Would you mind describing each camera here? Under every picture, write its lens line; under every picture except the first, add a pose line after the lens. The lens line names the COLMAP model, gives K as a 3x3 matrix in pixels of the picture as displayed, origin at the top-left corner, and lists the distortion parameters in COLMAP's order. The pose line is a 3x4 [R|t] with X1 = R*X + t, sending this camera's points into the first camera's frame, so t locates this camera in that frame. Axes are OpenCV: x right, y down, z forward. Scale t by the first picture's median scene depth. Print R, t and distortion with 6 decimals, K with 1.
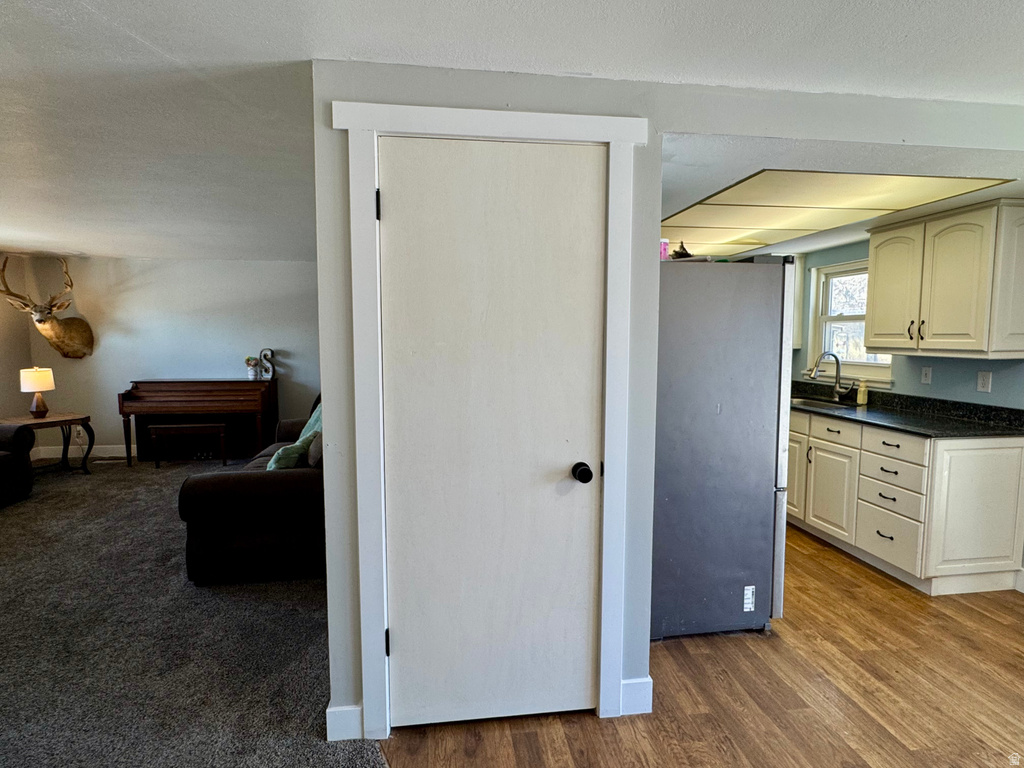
lens RADIAL K [[542.9, 0, 512.0], [0, 542.9, 384.0], [0, 0, 1]] dist [-0.004664, -0.001352]
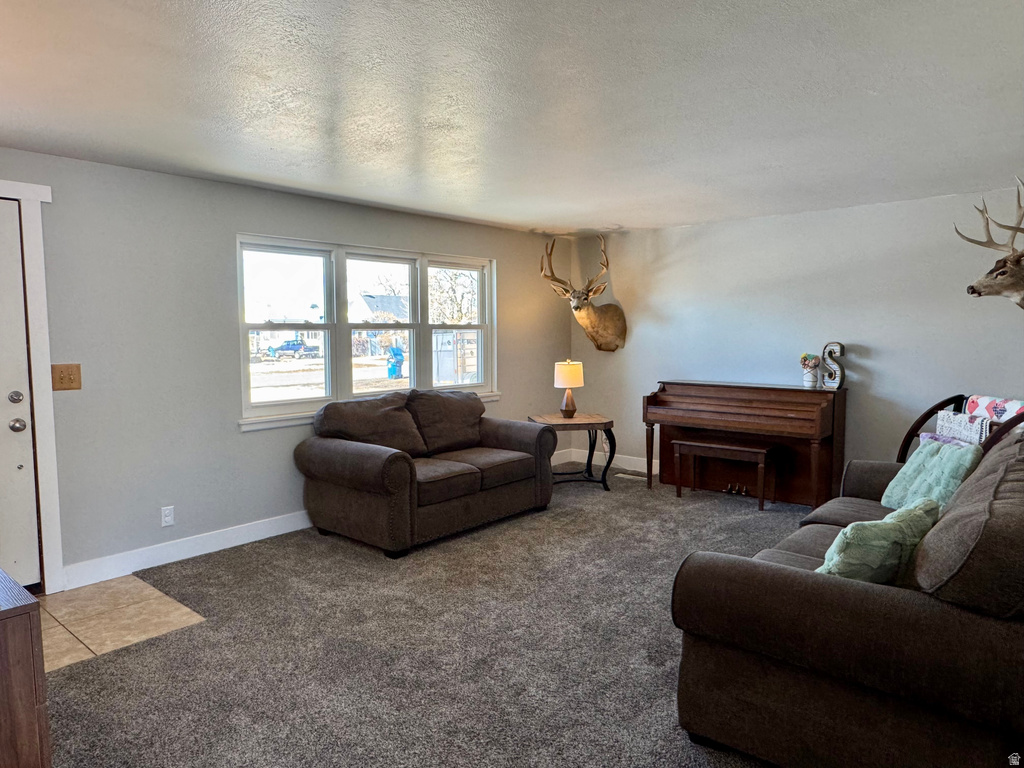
lens RADIAL K [[677.8, 0, 512.0], [0, 677.8, 384.0], [0, 0, 1]] dist [0.002237, -0.000262]
pose [[0.651850, 0.055871, -0.756287, -0.094328], [-0.061434, 0.997895, 0.020769, -0.008979], [0.755856, 0.032924, 0.653910, 0.194150]]
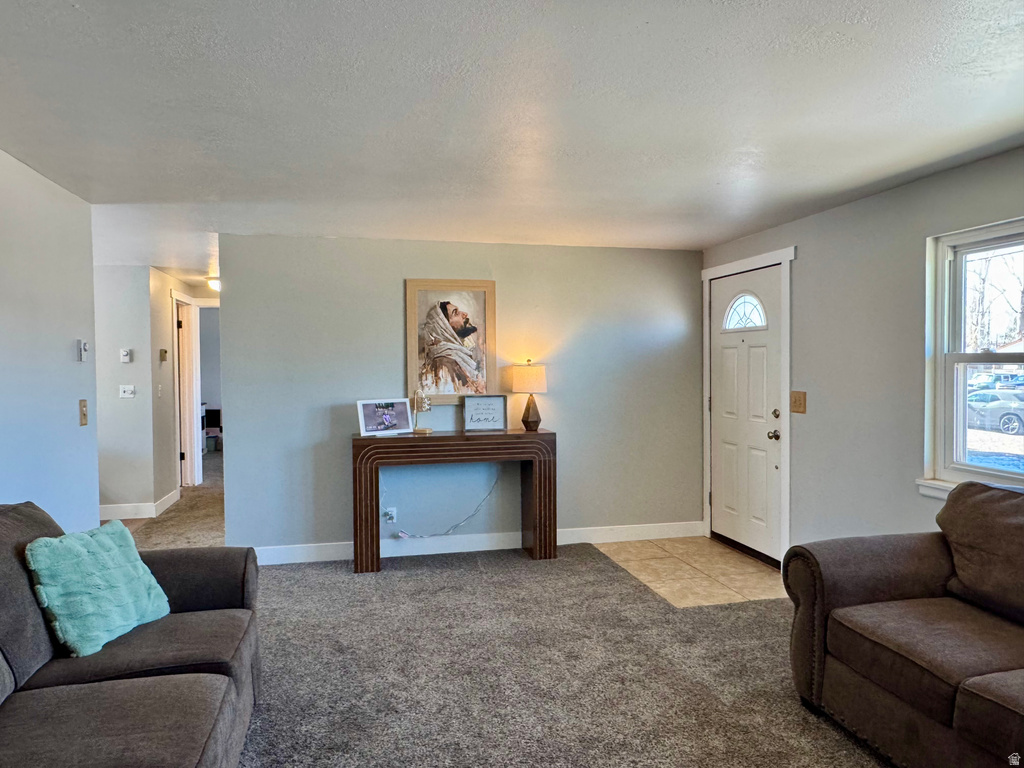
lens RADIAL K [[677.8, 0, 512.0], [0, 677.8, 384.0], [0, 0, 1]] dist [0.002237, -0.000262]
pose [[-0.995900, 0.007724, -0.090133, -0.464181], [-0.003176, 0.992748, 0.120172, -0.087127], [0.090408, 0.119966, -0.988653, 1.018569]]
